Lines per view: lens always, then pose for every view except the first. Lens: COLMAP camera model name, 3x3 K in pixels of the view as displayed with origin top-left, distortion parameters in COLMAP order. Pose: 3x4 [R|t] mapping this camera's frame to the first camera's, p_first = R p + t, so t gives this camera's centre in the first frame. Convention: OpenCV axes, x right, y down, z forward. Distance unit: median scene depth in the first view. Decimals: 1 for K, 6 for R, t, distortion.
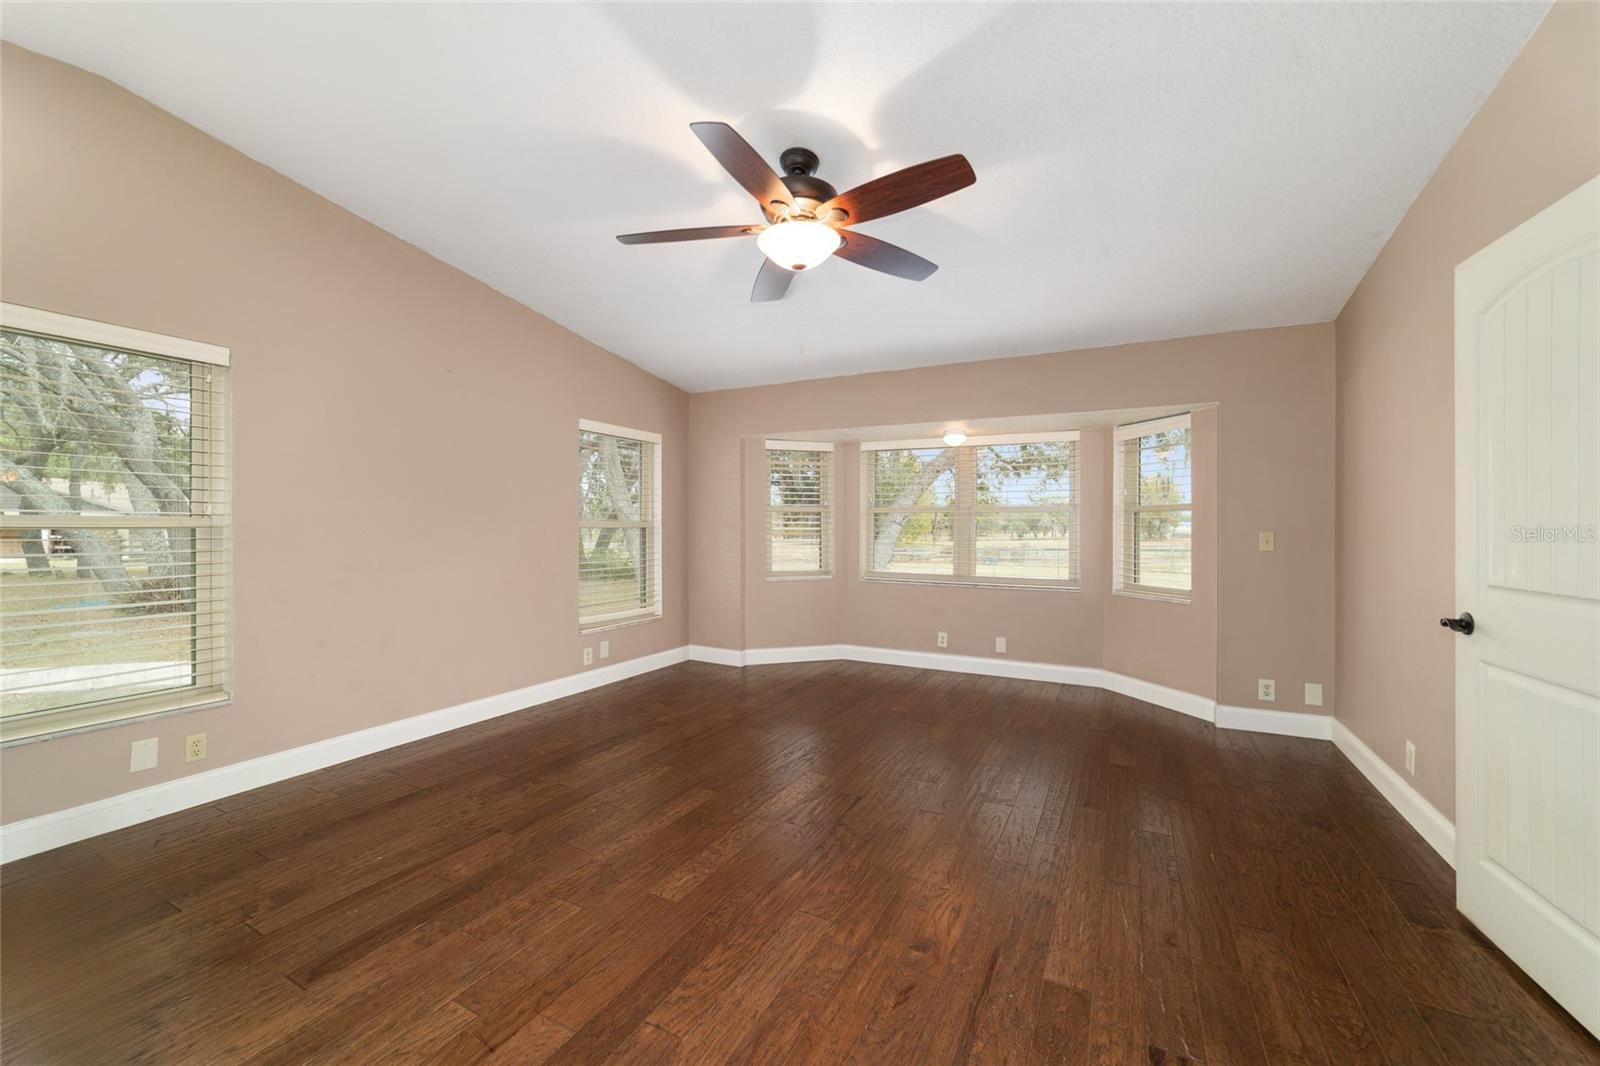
lens RADIAL K [[620.3, 0, 807.9], [0, 620.3, 534.3], [0, 0, 1]] dist [-0.000626, 0.000380]
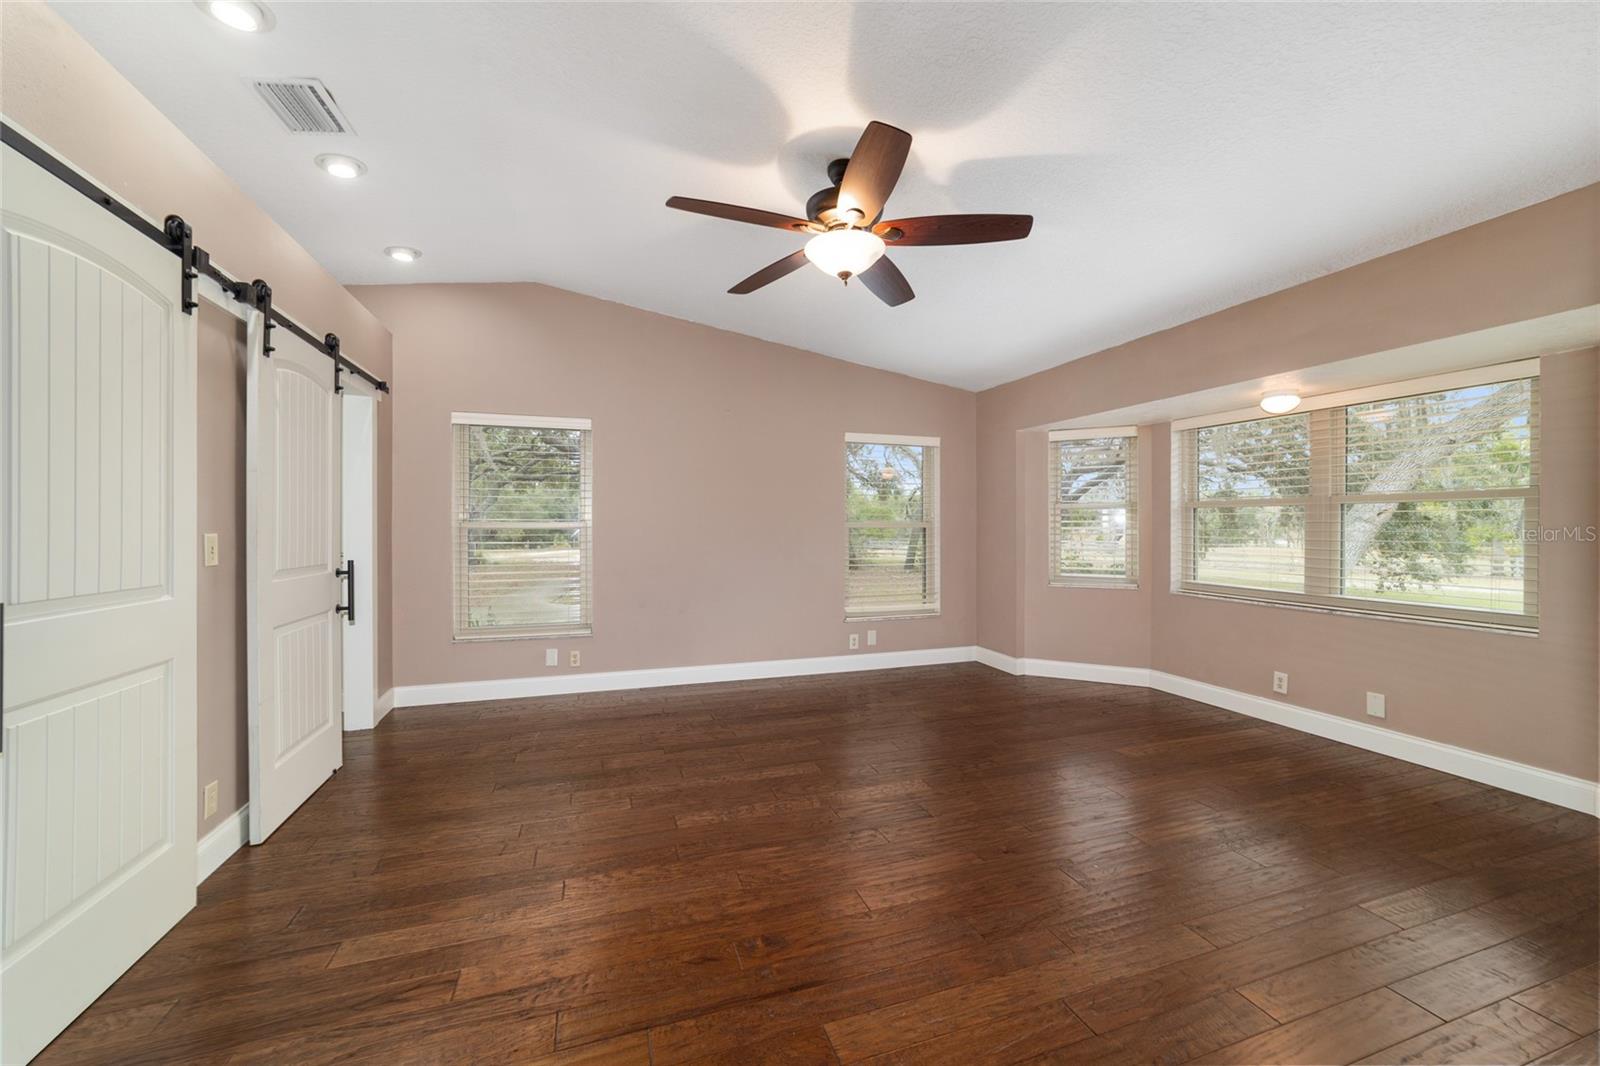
lens RADIAL K [[620.3, 0, 811.5], [0, 620.3, 529.1], [0, 0, 1]] dist [-0.000626, 0.000380]
pose [[0.726541, -0.002594, -0.687118, 0.366963], [-0.004643, 0.999952, -0.008685, 0.001728], [0.687107, 0.009501, 0.726494, 0.121918]]
